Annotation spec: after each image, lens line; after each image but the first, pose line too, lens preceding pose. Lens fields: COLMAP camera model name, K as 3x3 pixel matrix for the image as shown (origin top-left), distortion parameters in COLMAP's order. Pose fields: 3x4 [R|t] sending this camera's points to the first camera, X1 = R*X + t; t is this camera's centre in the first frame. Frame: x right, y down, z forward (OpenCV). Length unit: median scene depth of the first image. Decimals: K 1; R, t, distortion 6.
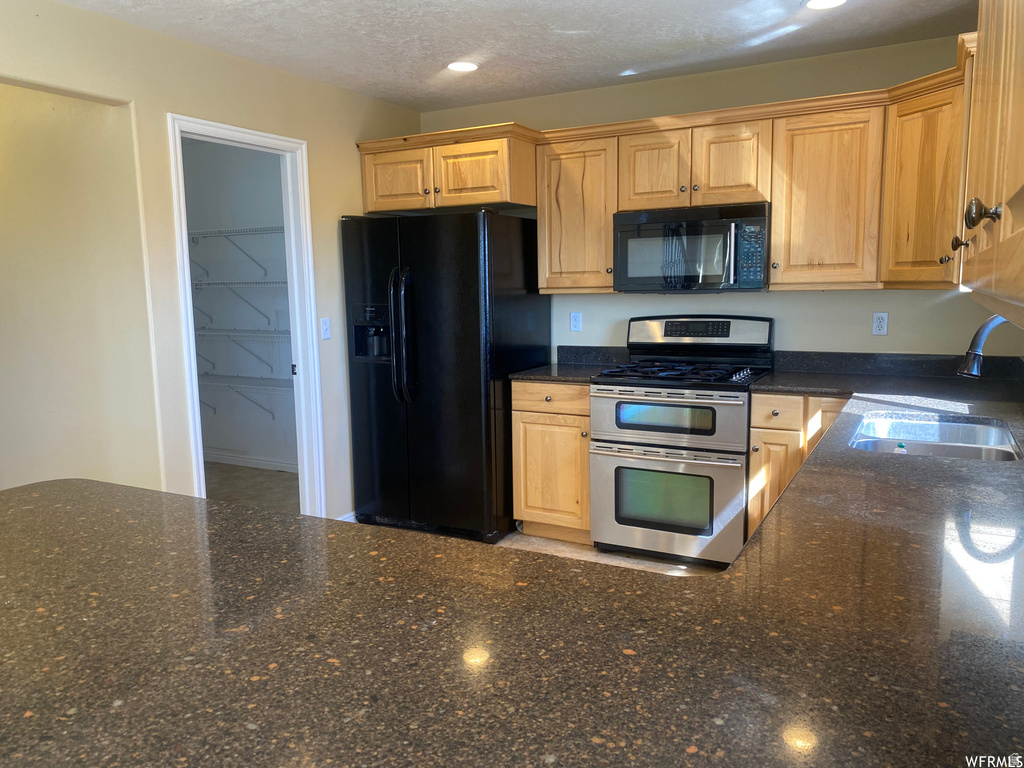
lens RADIAL K [[779.5, 0, 500.9], [0, 779.5, 396.6], [0, 0, 1]] dist [0.018412, -0.051467]
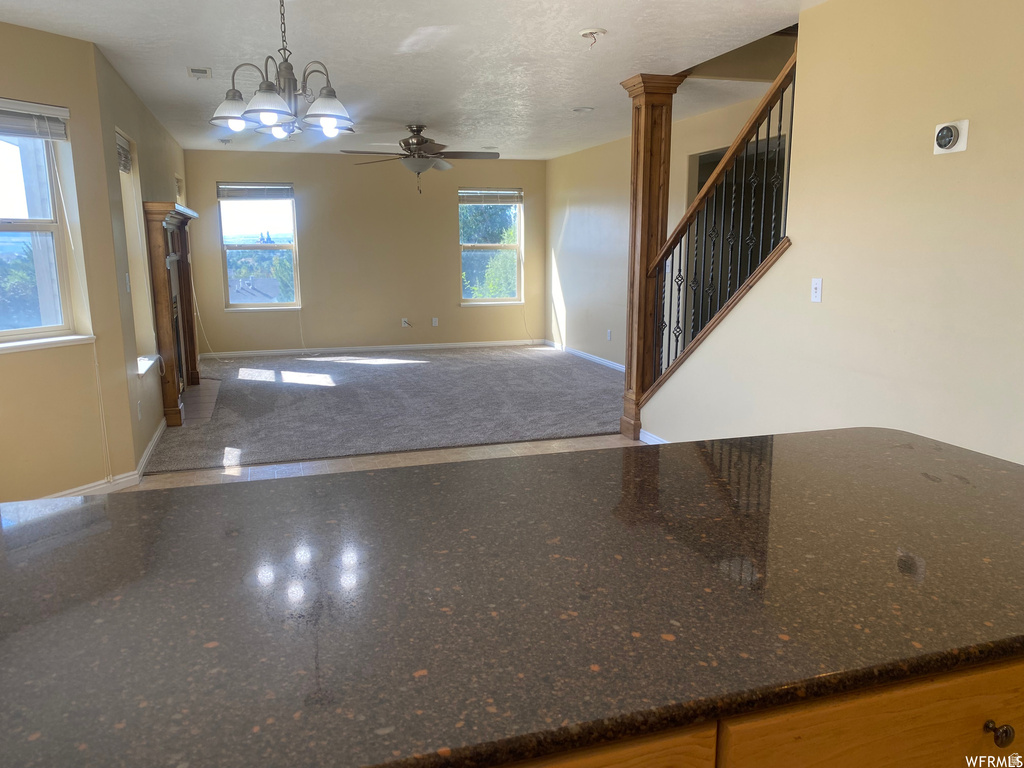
lens RADIAL K [[779.5, 0, 509.7], [0, 779.5, 386.5], [0, 0, 1]] dist [0.018412, -0.051467]
pose [[-0.691290, 0.147116, -0.707443, 0.491969], [-0.095397, 0.951903, 0.291171, -0.248123], [0.716253, 0.268772, -0.644006, 1.643168]]
